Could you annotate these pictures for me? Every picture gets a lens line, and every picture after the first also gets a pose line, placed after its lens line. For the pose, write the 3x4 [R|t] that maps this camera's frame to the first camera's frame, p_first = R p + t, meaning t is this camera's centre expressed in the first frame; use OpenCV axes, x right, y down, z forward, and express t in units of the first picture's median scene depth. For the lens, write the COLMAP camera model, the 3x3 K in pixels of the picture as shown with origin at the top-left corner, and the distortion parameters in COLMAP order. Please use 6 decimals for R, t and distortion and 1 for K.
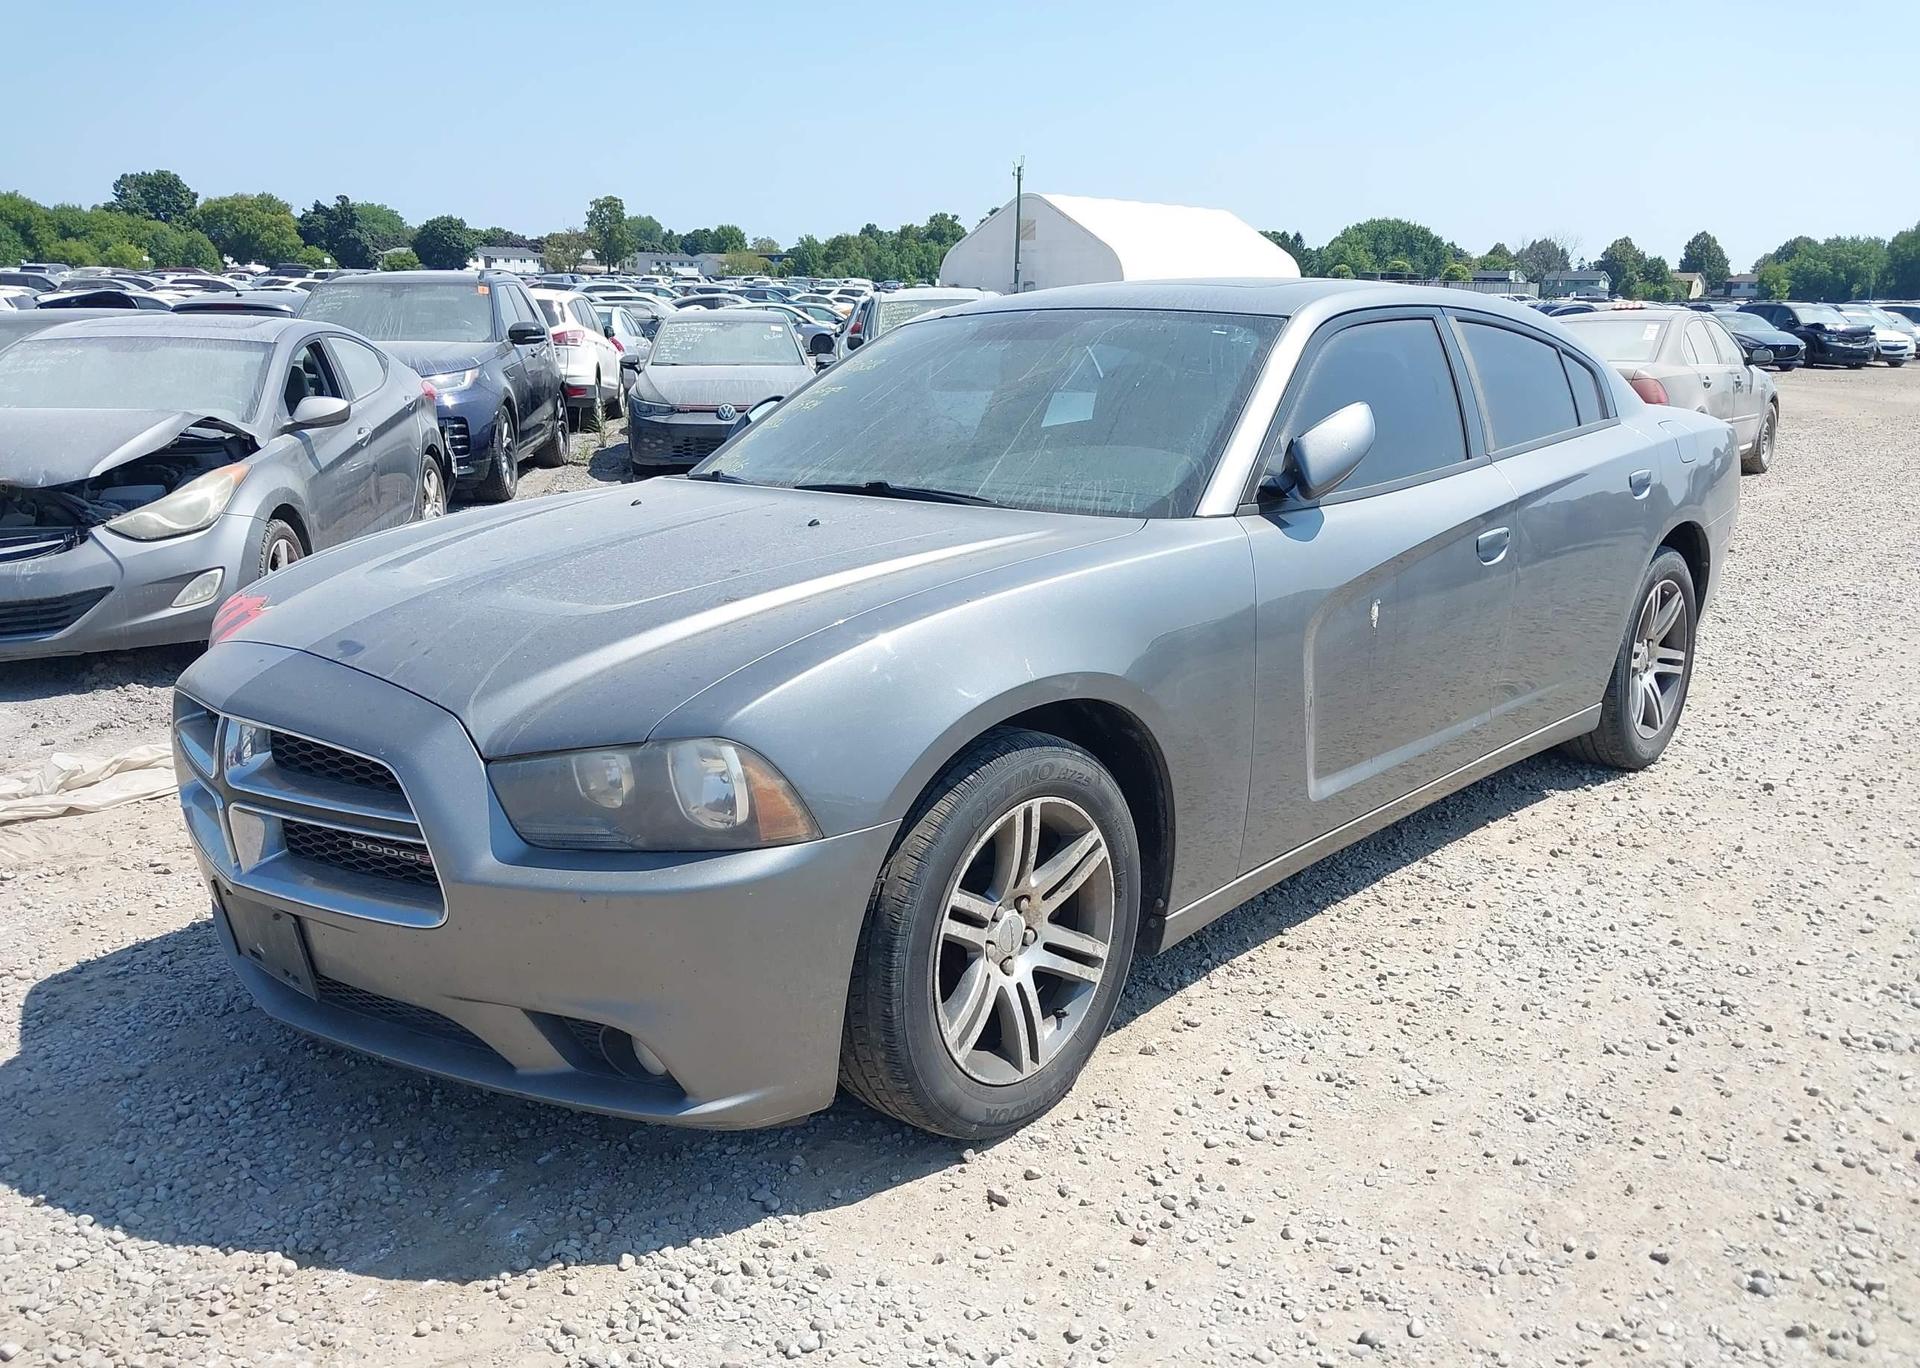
lens RADIAL K [[1565.2, 0, 991.7], [0, 1565.2, 683.9], [0, 0, 1]] dist [0.032800, -0.068921]
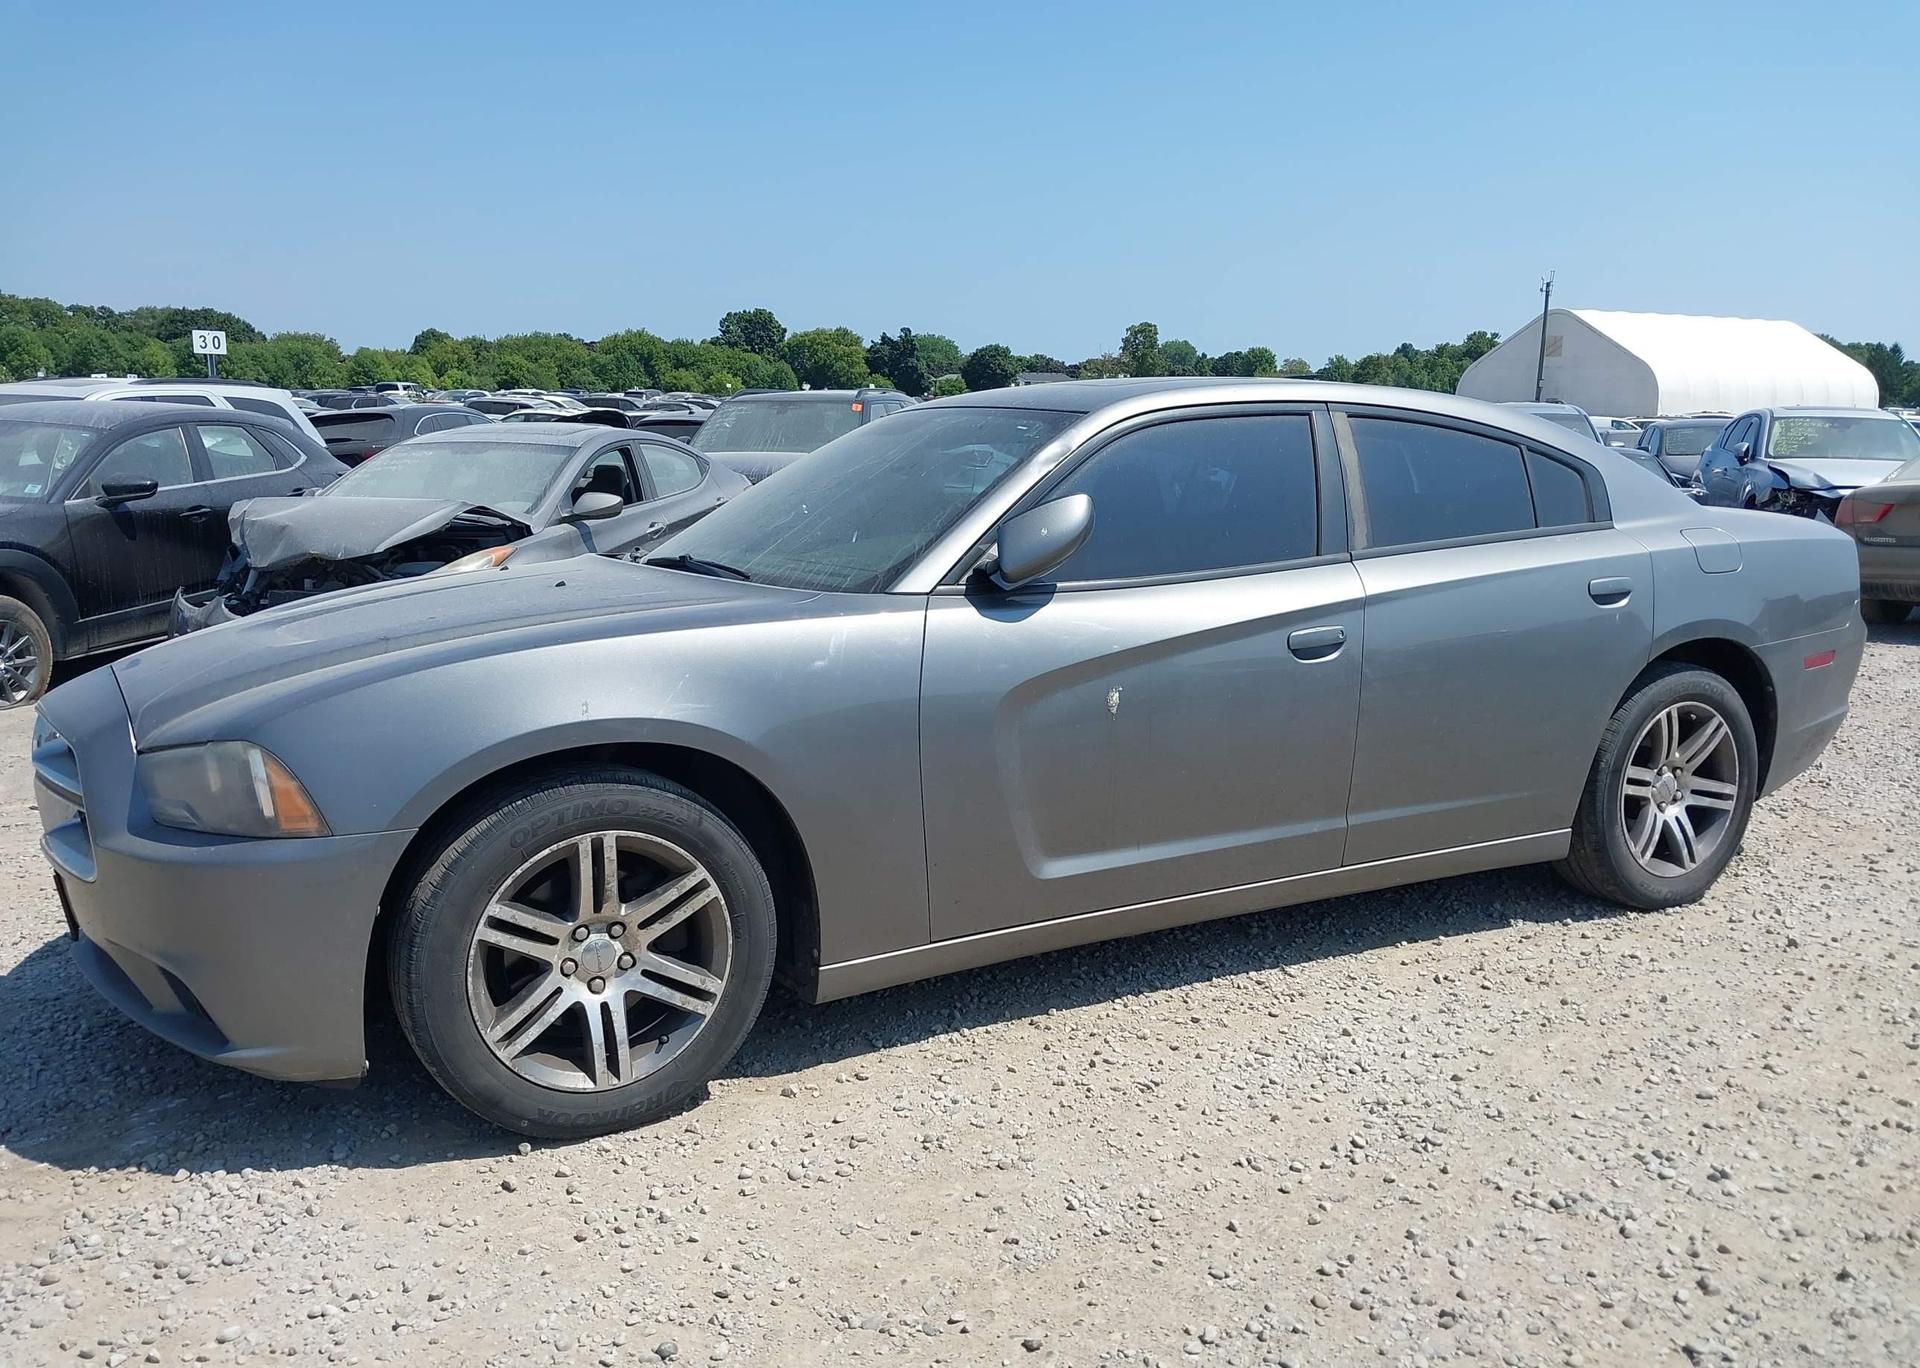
lens RADIAL K [[1565.2, 0, 987.8], [0, 1565.2, 670.0], [0, 0, 1]] dist [0.032800, -0.068921]
pose [[0.942937, 0.049730, -0.329237, 0.210583], [-0.076586, 0.994666, -0.069101, 0.005224], [0.324044, 0.090373, 0.941716, 0.010634]]
